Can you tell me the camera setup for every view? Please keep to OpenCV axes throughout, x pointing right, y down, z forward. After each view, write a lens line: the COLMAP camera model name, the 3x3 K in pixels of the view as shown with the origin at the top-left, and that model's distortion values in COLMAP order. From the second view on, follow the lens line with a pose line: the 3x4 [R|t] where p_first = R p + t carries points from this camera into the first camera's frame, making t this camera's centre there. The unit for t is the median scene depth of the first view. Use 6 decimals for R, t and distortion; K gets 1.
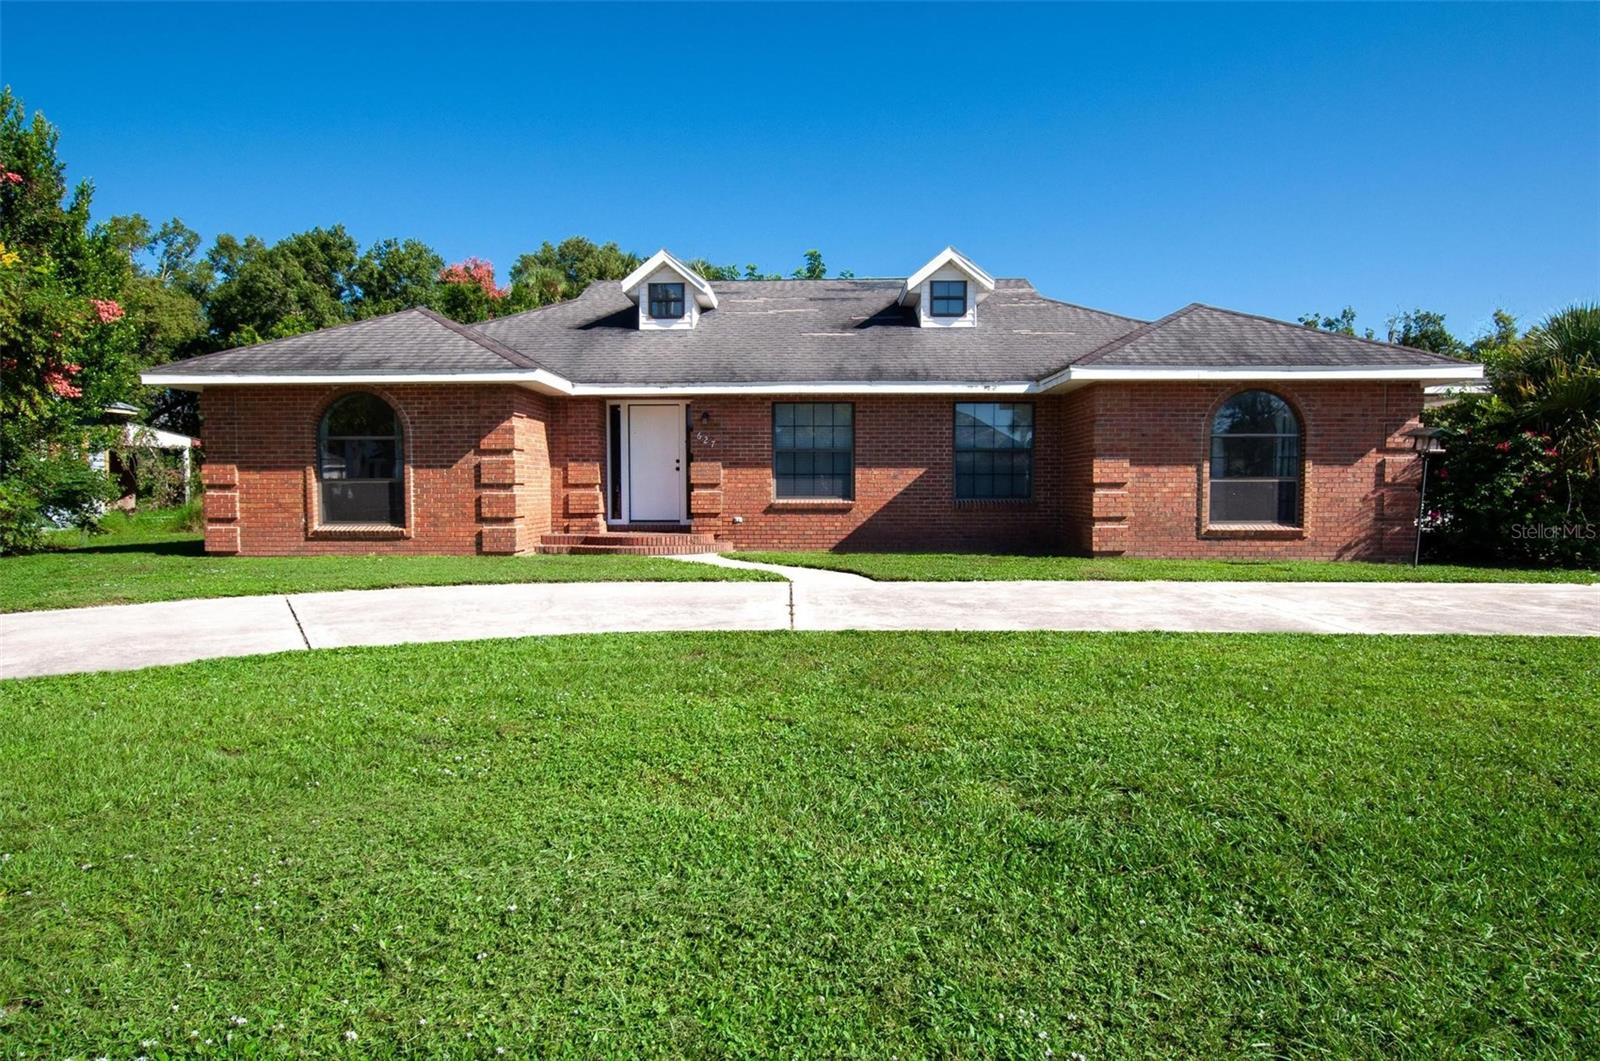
lens RADIAL K [[847.7, 0, 800.2], [0, 847.7, 537.6], [0, 0, 1]] dist [-0.024184, 0.001602]
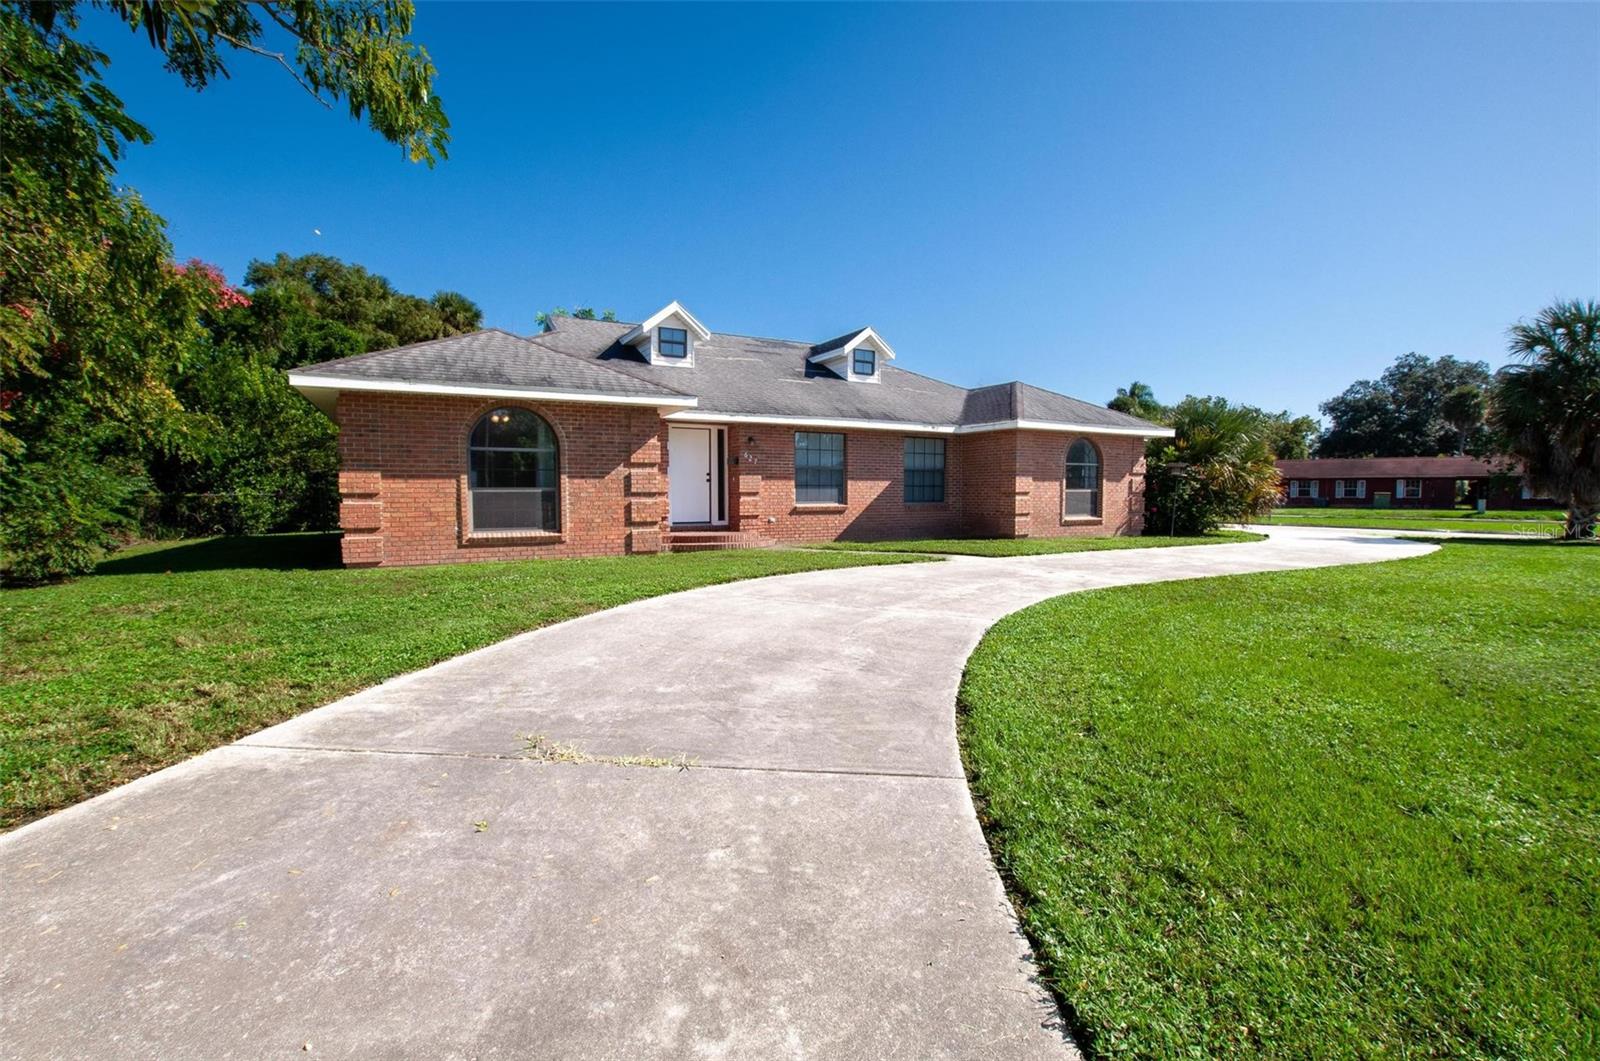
lens RADIAL K [[700.1, 0, 800.7], [0, 700.1, 514.5], [0, 0, 1]] dist [-0.025873, -0.000762]
pose [[0.864747, -0.015824, 0.501959, -0.650974], [0.029479, 0.999379, -0.019280, -0.008379], [-0.501343, 0.031469, 0.864676, 0.058832]]
